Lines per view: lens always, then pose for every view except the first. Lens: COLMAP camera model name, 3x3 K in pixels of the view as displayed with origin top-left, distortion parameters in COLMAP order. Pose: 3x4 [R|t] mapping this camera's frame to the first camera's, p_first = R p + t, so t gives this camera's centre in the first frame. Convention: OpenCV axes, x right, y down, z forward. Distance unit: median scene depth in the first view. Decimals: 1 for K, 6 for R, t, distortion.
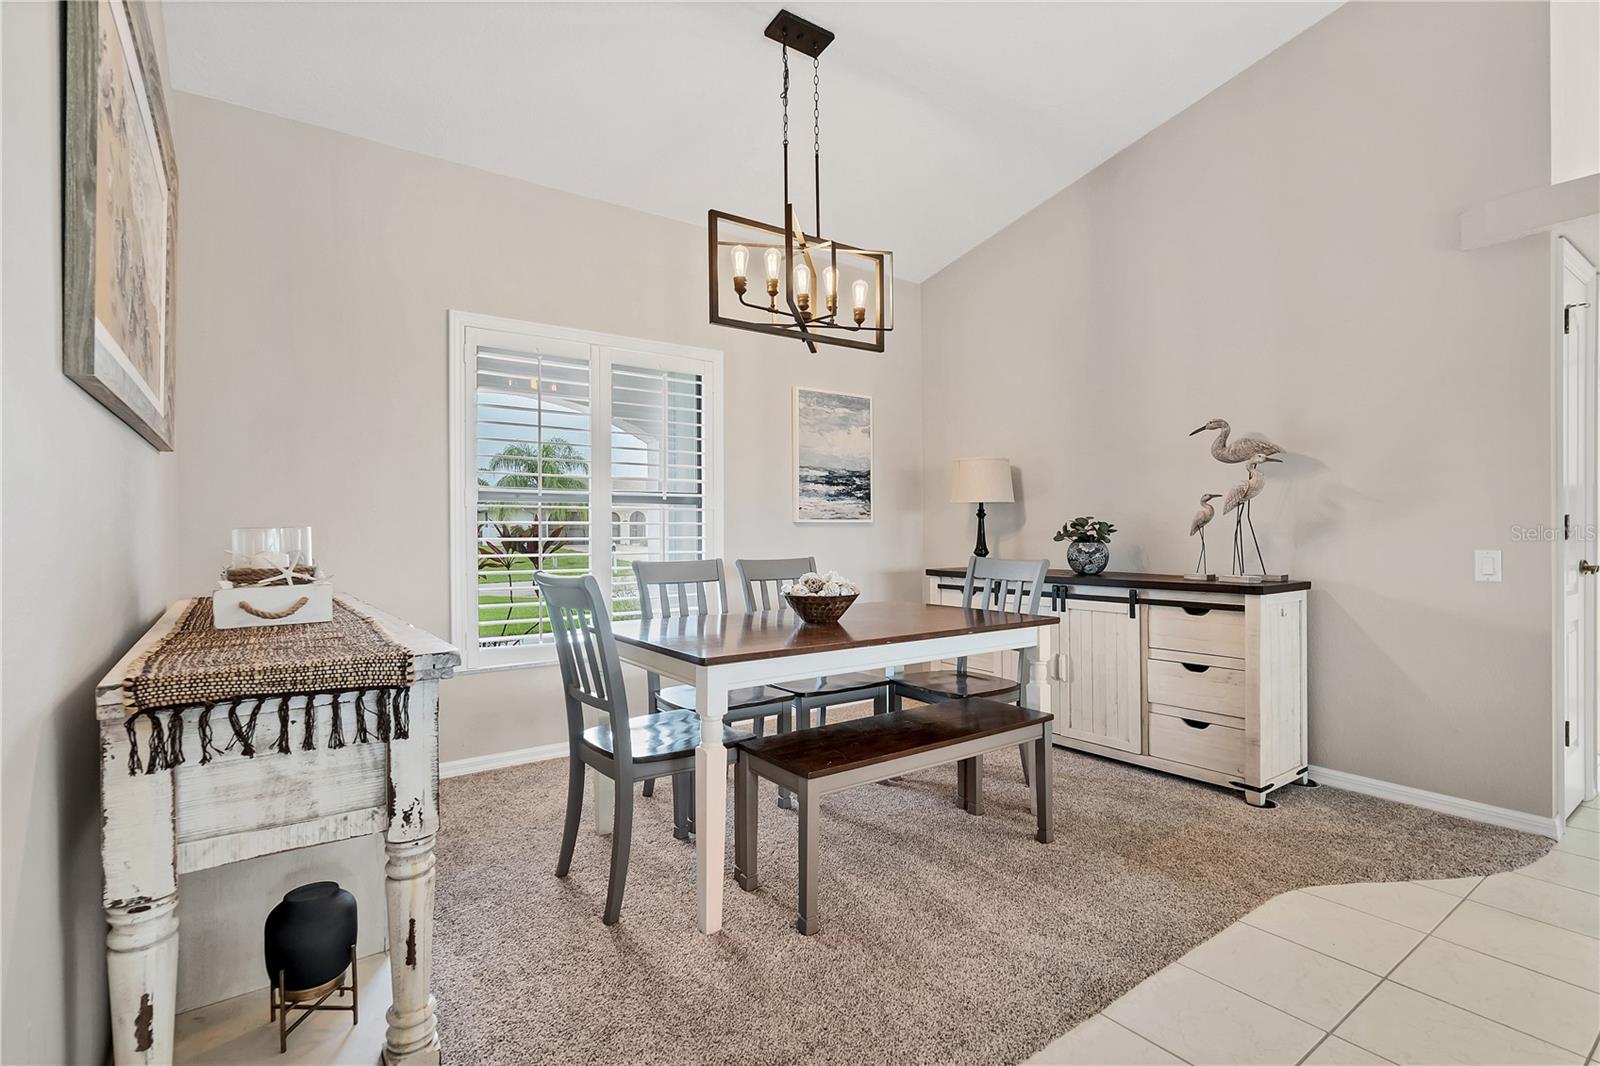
lens RADIAL K [[743.9, 0, 786.7], [0, 743.9, 527.4], [0, 0, 1]] dist [-0.001128, 0.001445]
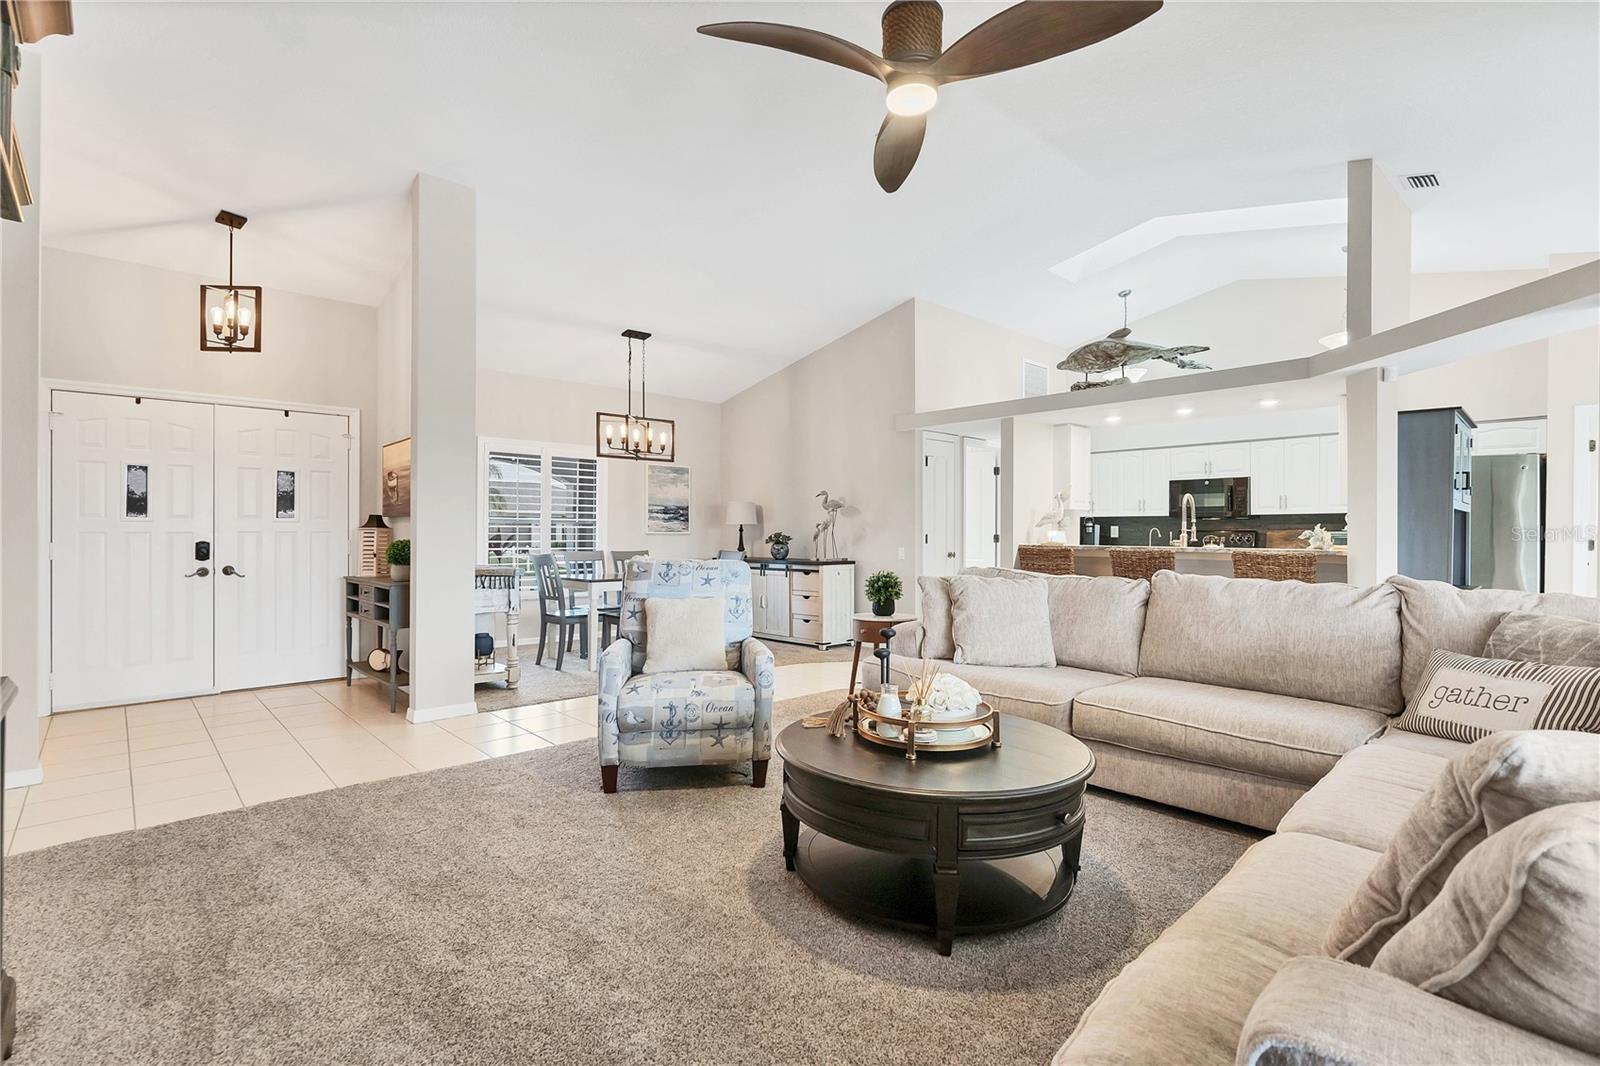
lens RADIAL K [[743.9, 0, 785.7], [0, 743.9, 531.0], [0, 0, 1]] dist [-0.001128, 0.001445]
pose [[0.993237, 0.008504, 0.115795, 0.201008], [-0.008322, 0.999963, -0.002052, -0.016081], [-0.115808, 0.001075, 0.993271, -1.306091]]
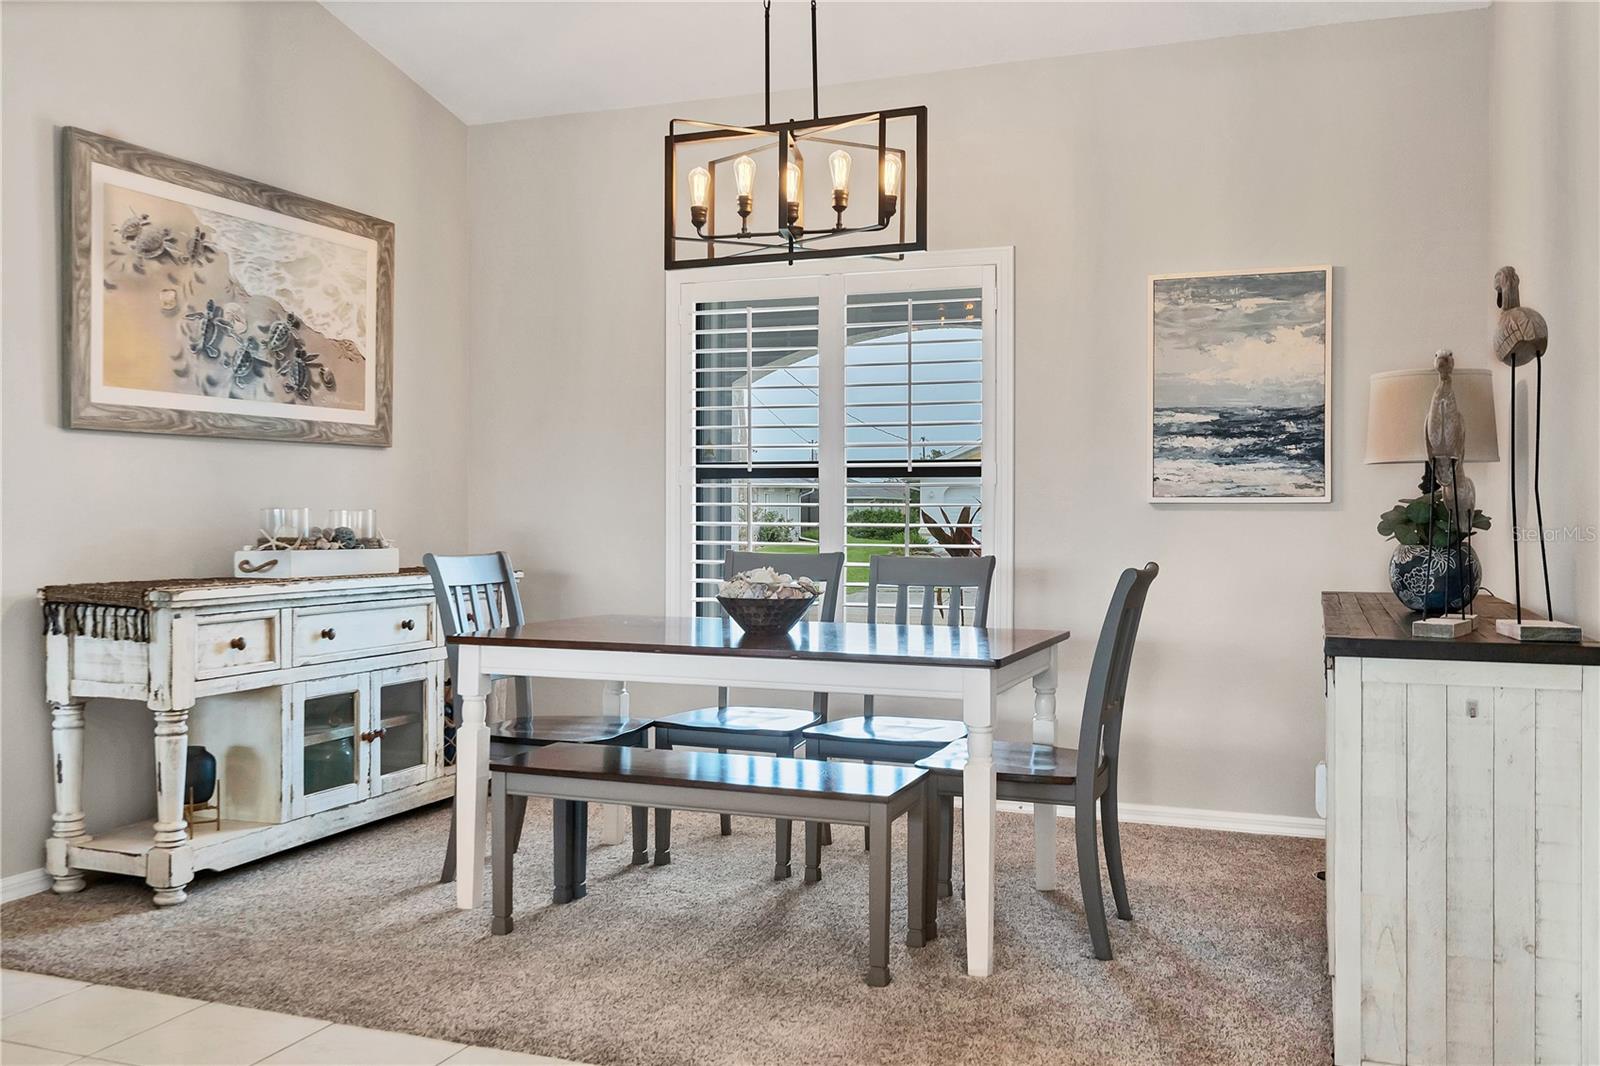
lens RADIAL K [[1358.2, 0, 810.9], [0, 1358.2, 522.0], [0, 0, 1]] dist [0.009149, 0.010760]
pose [[0.561442, 0.011100, -0.827441, 1.035978], [-0.003142, 0.999931, 0.011282, -0.003540], [0.827510, -0.003735, 0.561439, 0.212122]]
